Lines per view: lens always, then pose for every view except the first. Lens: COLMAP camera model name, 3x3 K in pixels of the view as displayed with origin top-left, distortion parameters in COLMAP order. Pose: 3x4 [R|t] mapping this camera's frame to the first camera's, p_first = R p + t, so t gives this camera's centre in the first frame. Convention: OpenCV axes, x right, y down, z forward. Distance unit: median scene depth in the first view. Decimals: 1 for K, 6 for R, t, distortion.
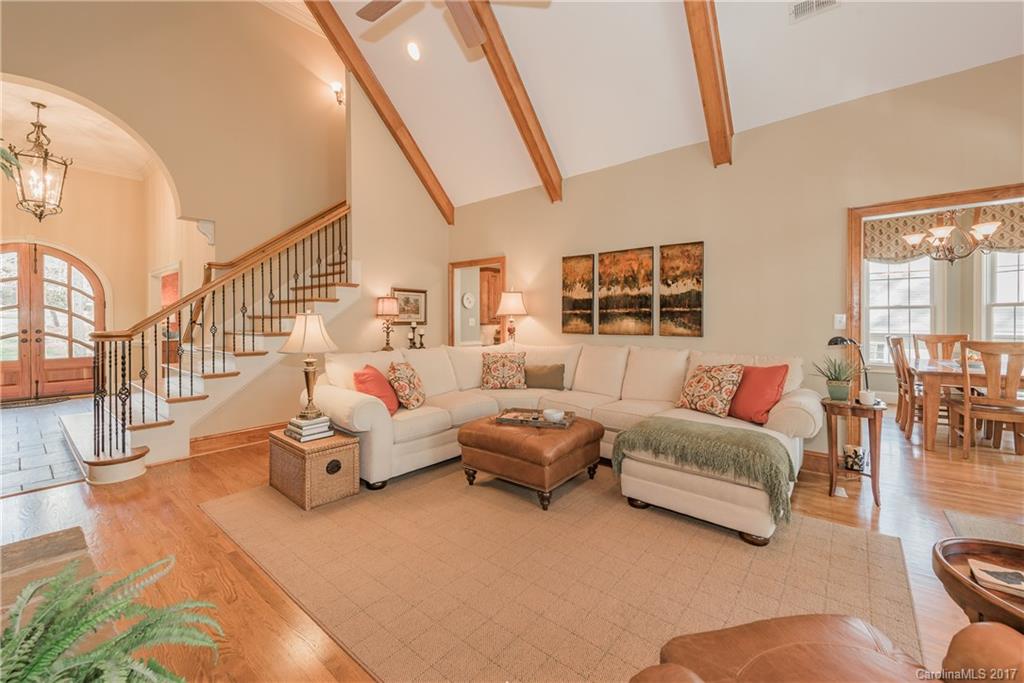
lens RADIAL K [[403.5, 0, 508.2], [0, 403.5, 323.3], [0, 0, 1]] dist [0.000874, -0.000263]
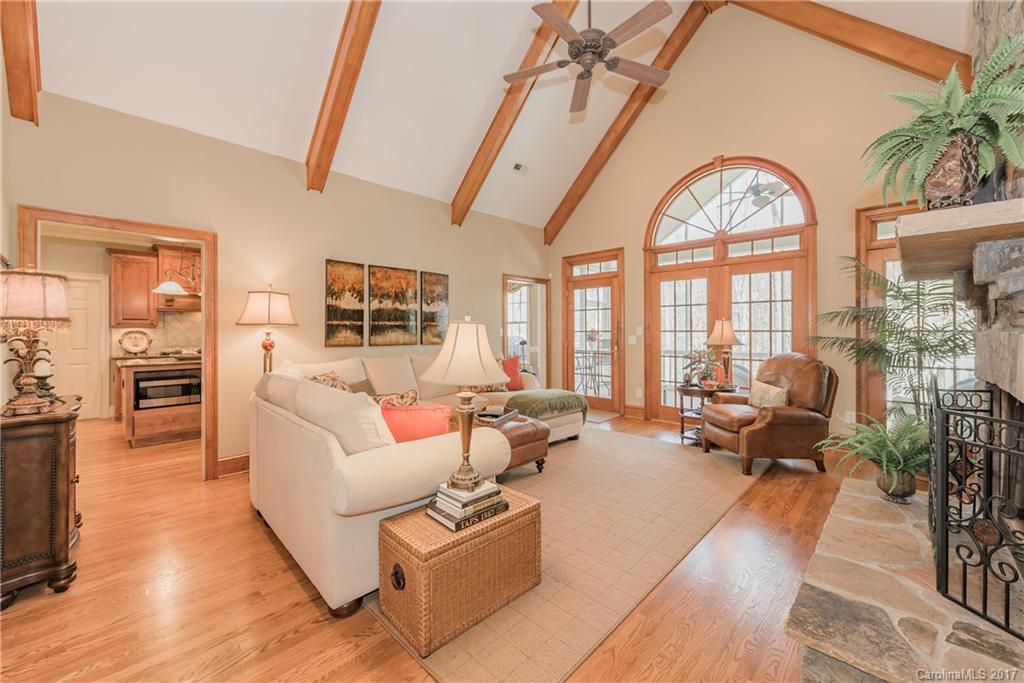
lens RADIAL K [[403.5, 0, 505.1], [0, 403.5, 331.8], [0, 0, 1]] dist [0.000874, -0.000263]
pose [[0.084867, 0.003394, 0.996387, -0.729437], [0.010407, 0.999937, -0.004293, -0.000530], [-0.996338, 0.010734, 0.084826, 0.576252]]
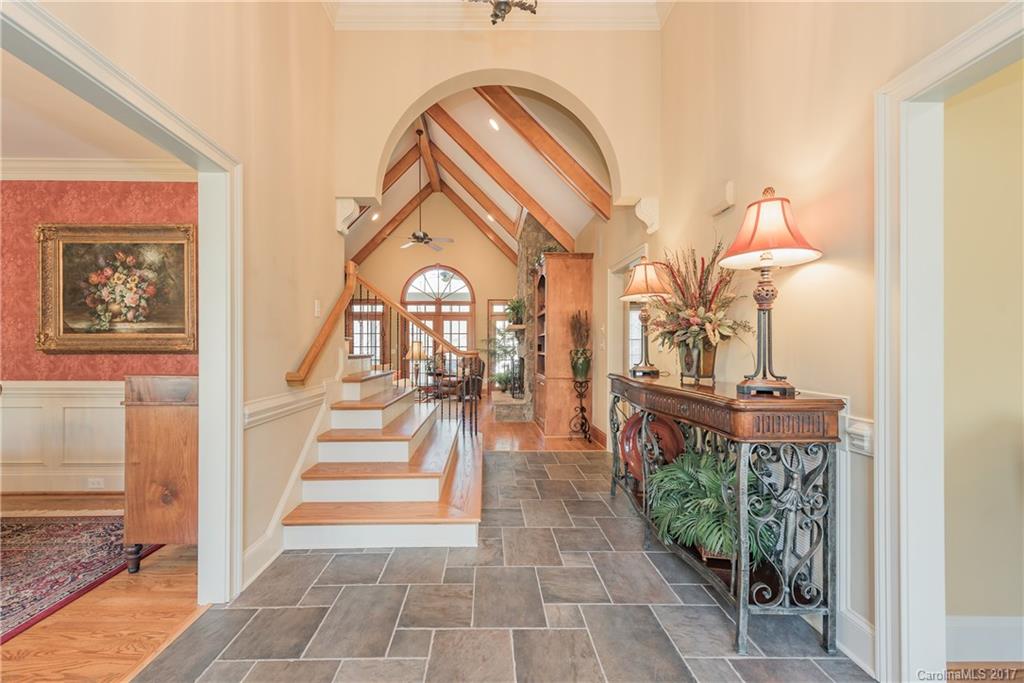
lens RADIAL K [[486.0, 0, 509.5], [0, 486.0, 345.8], [0, 0, 1]] dist [-0.000022, 0.000138]
pose [[-0.671591, 0.008304, 0.740875, -1.417571], [0.008867, 0.999956, -0.003170, 0.003374], [-0.740869, 0.004441, -0.671635, 1.201998]]
